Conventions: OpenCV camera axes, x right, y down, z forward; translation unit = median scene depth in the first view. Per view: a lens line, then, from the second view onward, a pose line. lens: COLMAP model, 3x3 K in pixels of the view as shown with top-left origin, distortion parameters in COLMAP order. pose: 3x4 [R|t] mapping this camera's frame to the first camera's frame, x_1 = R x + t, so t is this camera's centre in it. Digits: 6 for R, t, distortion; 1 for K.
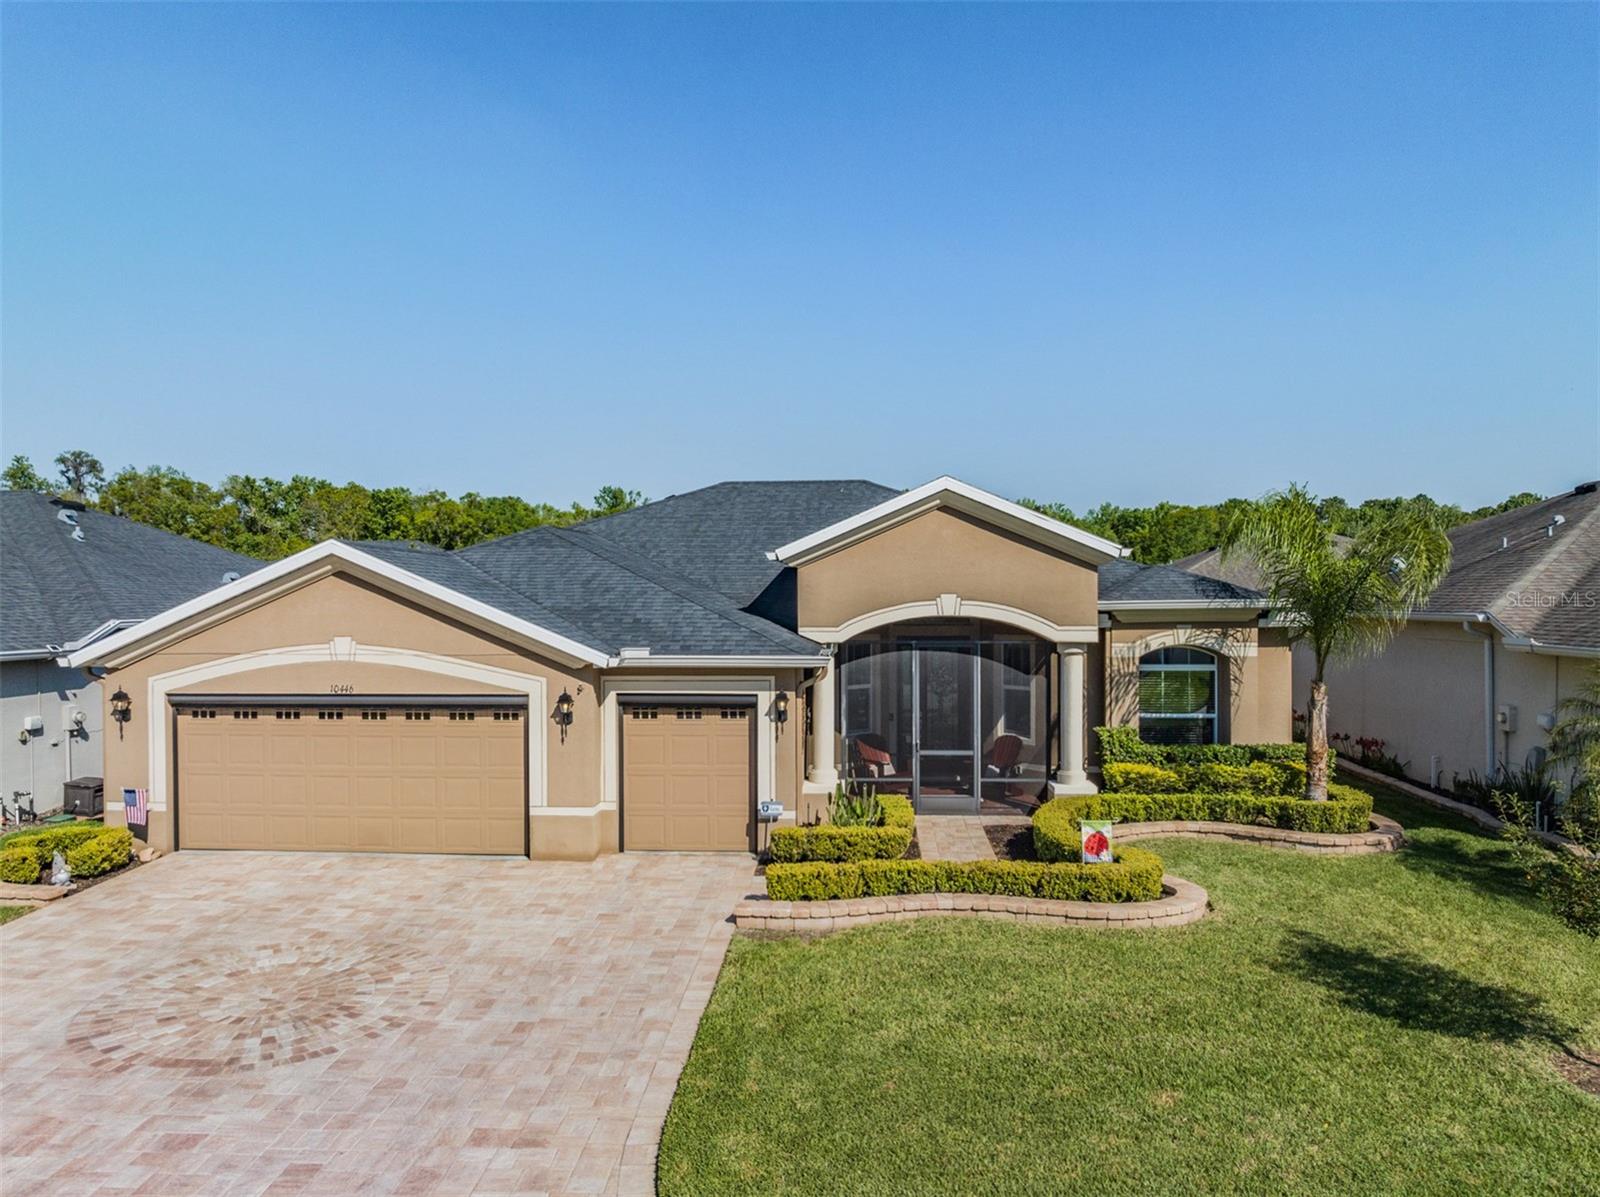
lens RADIAL K [[1128.9, 0, 800.0], [0, 1128.9, 598.5], [0, 0, 1]] dist [-0.054831, 0.029936]
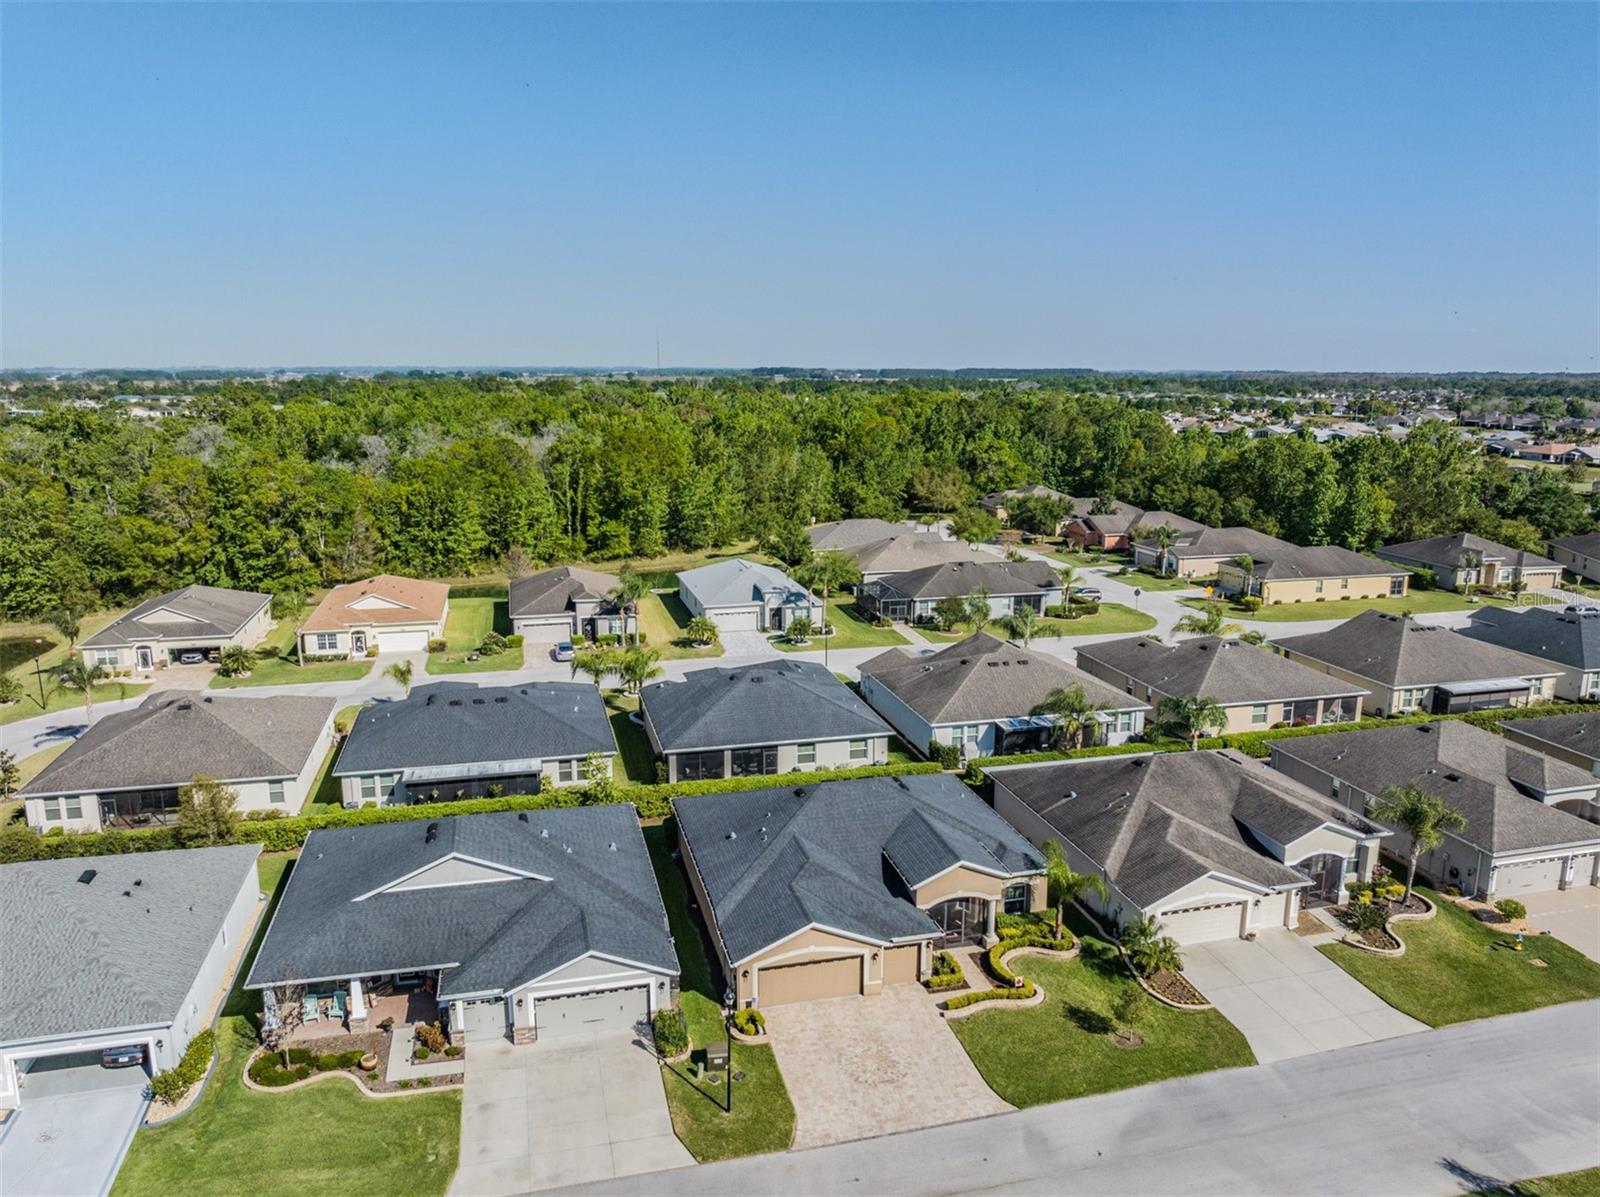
lens RADIAL K [[1124.5, 0, 800.0], [0, 1124.5, 598.5], [0, 0, 1]] dist [-0.040444, 0.003647]
pose [[0.952702, -0.055766, 0.298746, -1.420381], [-0.004478, 0.980337, 0.197279, -1.696291], [-0.303874, -0.189286, 0.933719, -1.999554]]
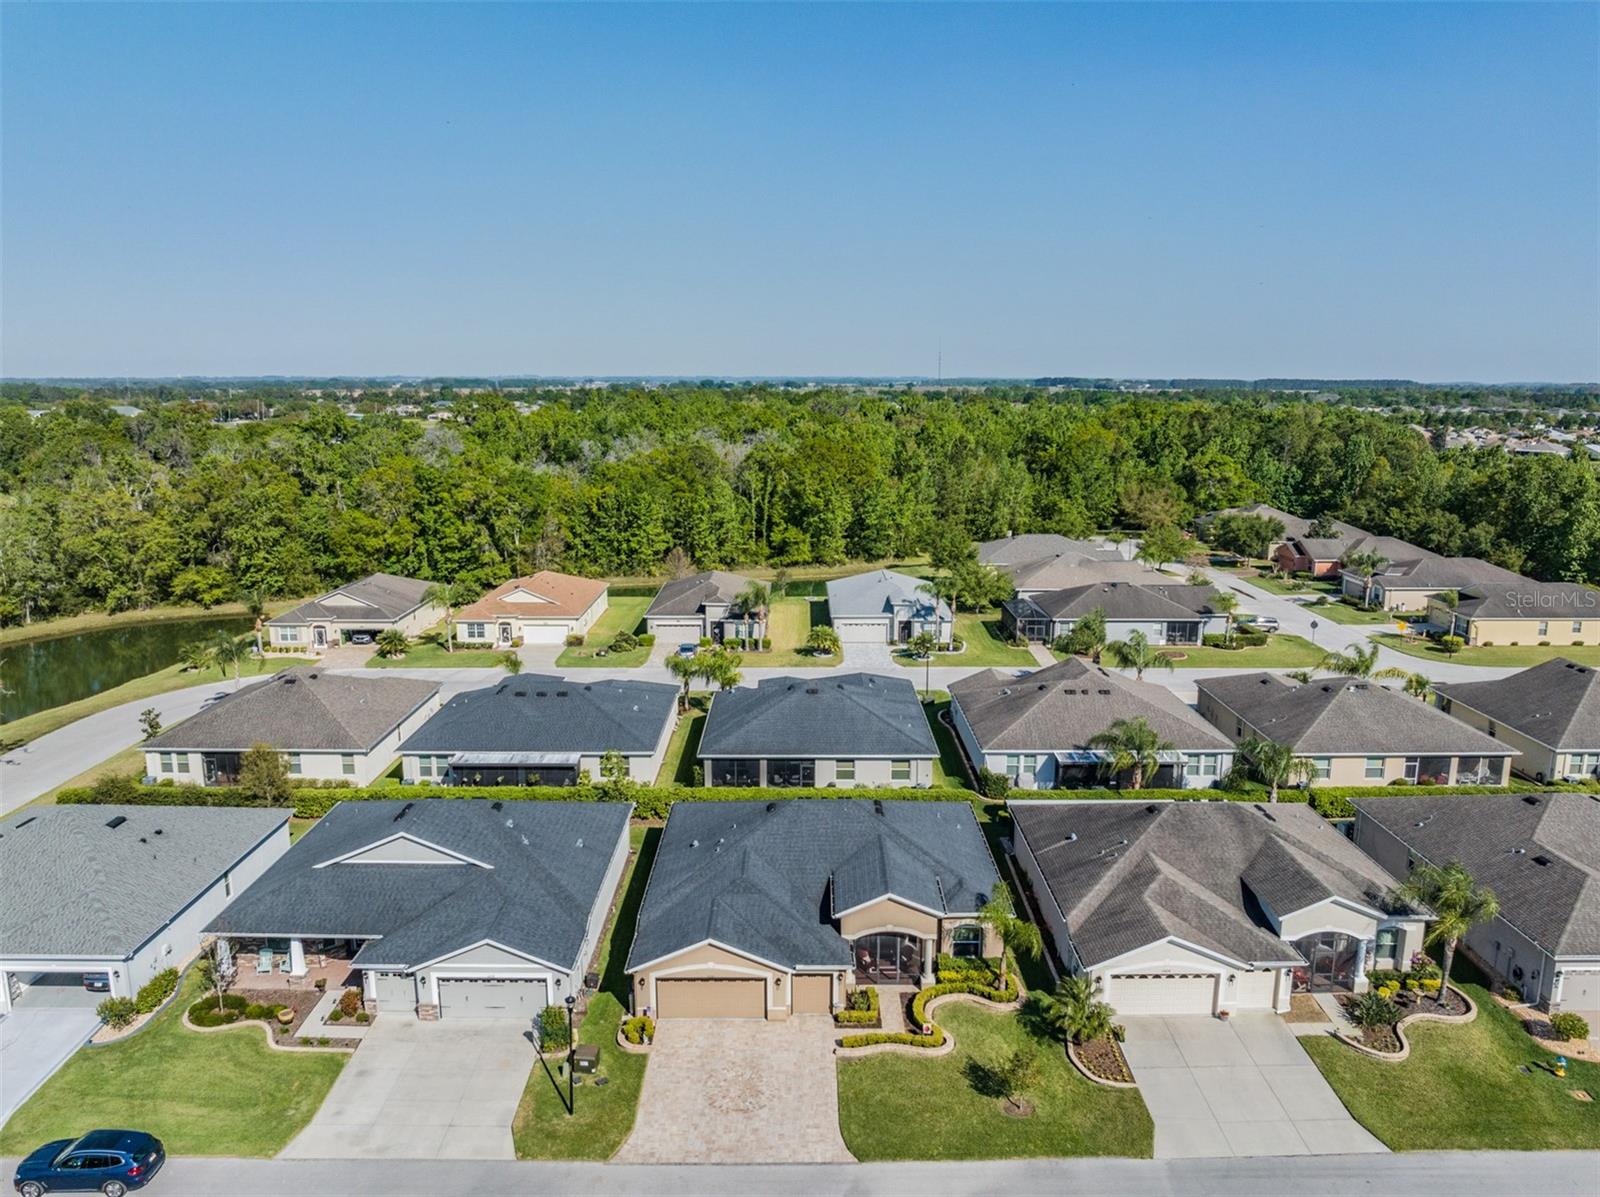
lens RADIAL K [[1124.5, 0, 800.0], [0, 1124.5, 598.5], [0, 0, 1]] dist [-0.040444, 0.003647]
pose [[0.998308, -0.007116, 0.057712, -0.331033], [-0.003974, 0.981813, 0.189809, -1.694702], [-0.058013, -0.189718, 0.980123, -2.125119]]
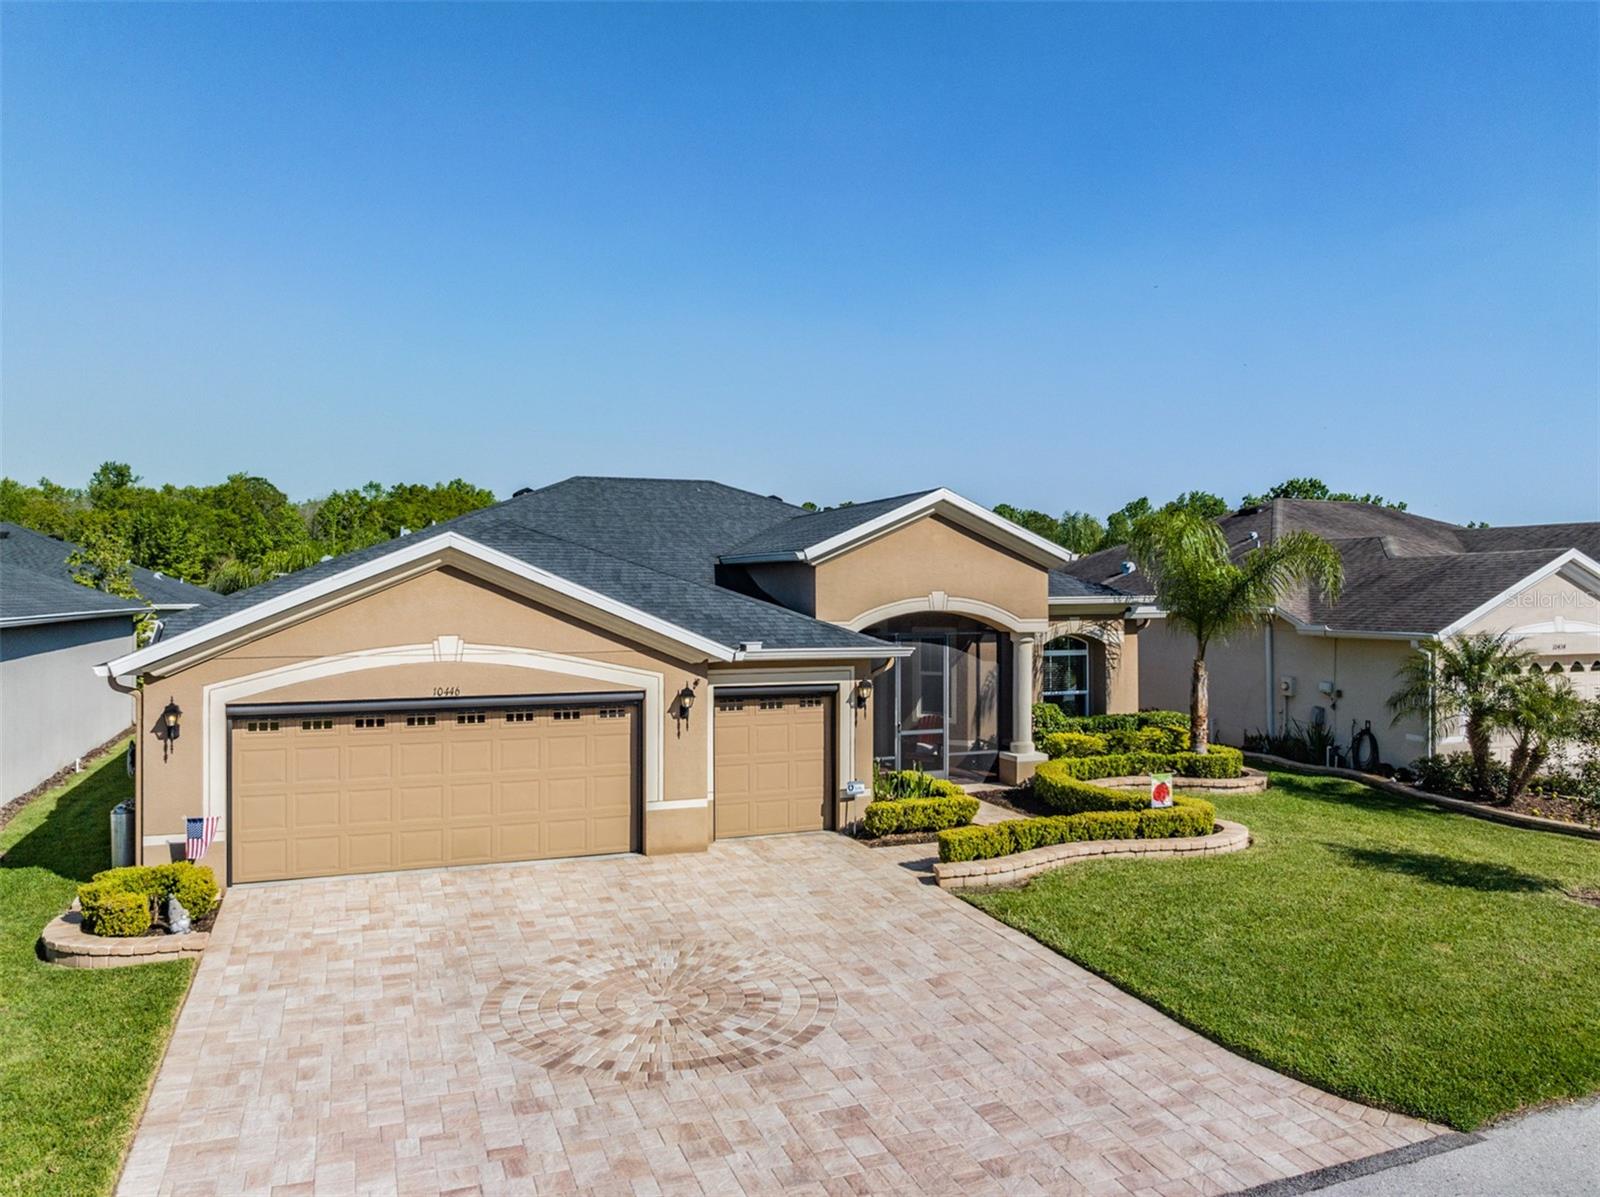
lens RADIAL K [[1134.8, 0, 797.3], [0, 1134.8, 575.5], [0, 0, 1]] dist [-0.036111, -0.000157]
pose [[0.908764, 0.008718, 0.417219, -0.543461], [-0.002245, 0.999869, -0.016002, -0.001456], [-0.417304, 0.013606, 0.908665, 0.021788]]
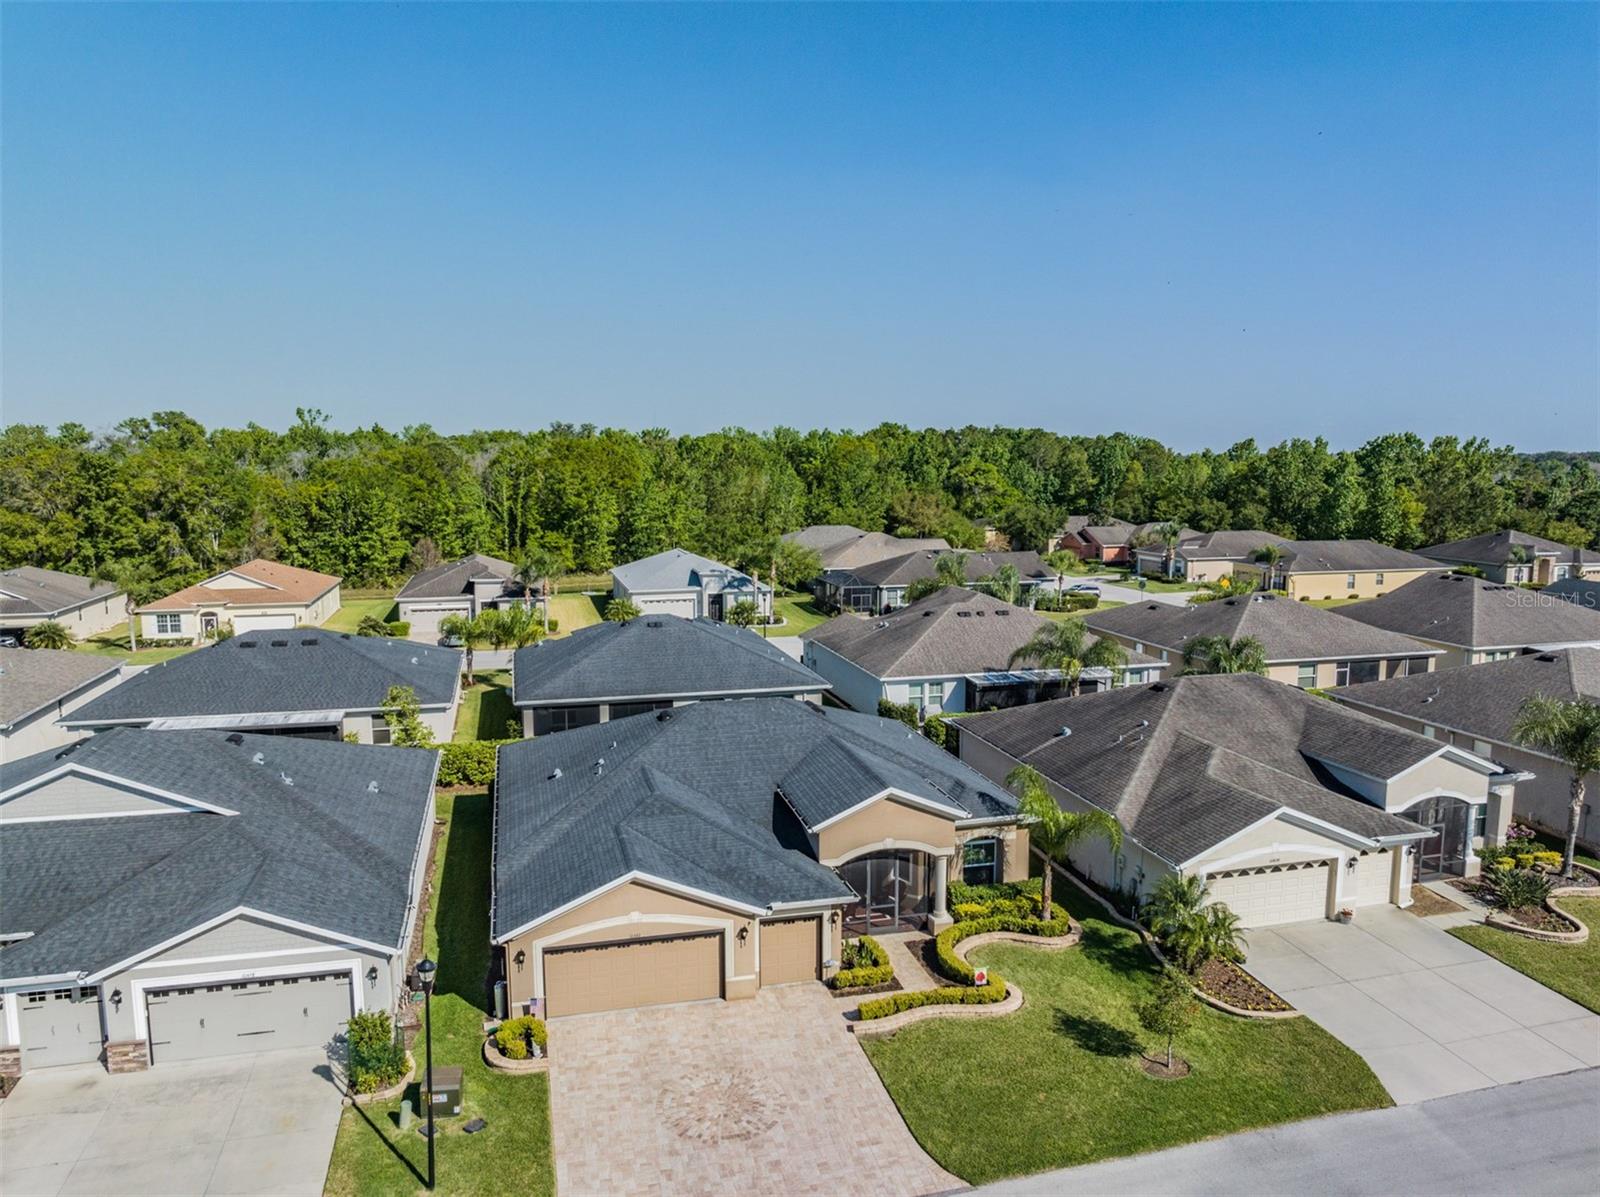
lens RADIAL K [[1124.5, 0, 800.0], [0, 1124.5, 598.5], [0, 0, 1]] dist [-0.040444, 0.003647]
pose [[0.952148, -0.035559, 0.303562, -0.732476], [-0.001436, 0.992678, 0.120784, -0.796600], [-0.305635, -0.115440, 0.945125, -0.986335]]
